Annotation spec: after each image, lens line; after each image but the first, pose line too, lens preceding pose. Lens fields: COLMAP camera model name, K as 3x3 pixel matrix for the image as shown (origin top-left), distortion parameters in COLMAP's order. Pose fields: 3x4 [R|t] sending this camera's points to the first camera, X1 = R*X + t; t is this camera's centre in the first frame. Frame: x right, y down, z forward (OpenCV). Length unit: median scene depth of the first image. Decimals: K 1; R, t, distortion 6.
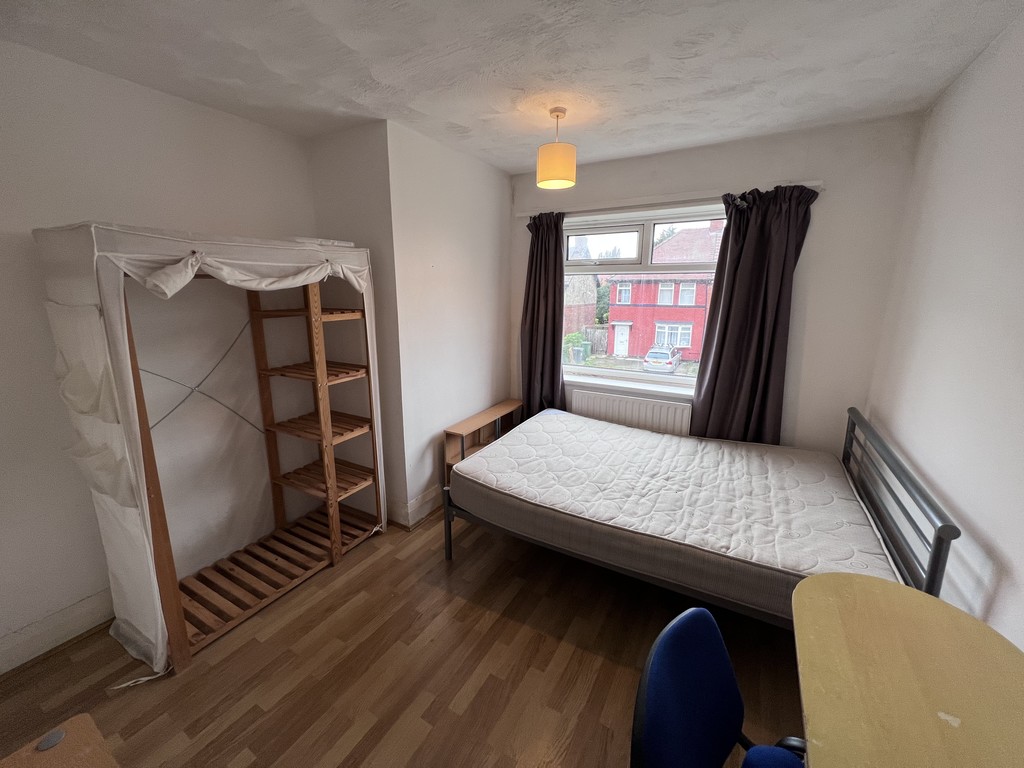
lens RADIAL K [[411.9, 0, 510.1], [0, 411.9, 378.5], [0, 0, 1]] dist [0.001935, -0.004756]
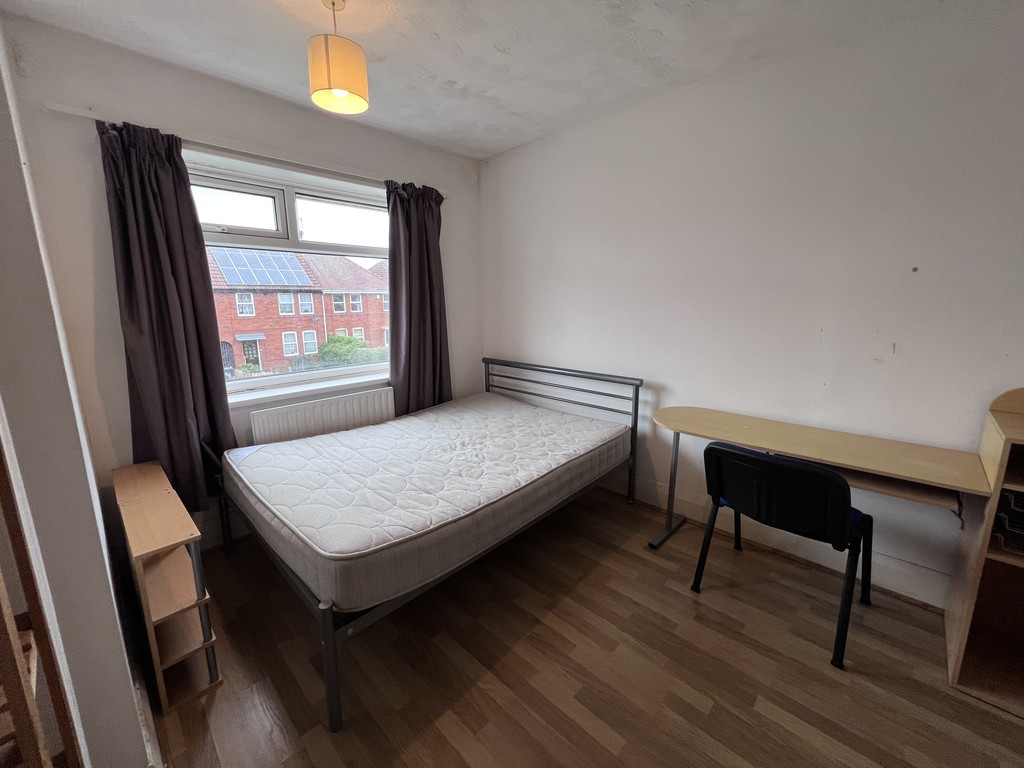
lens RADIAL K [[408.9, 0, 506.7], [0, 408.9, 376.9], [0, 0, 1]] dist [0.000715, 0.000090]
pose [[0.234185, -0.185816, 0.954269, -0.475877], [0.217746, 0.966653, 0.134791, -0.035561], [-0.947494, 0.176222, 0.266836, 0.500533]]
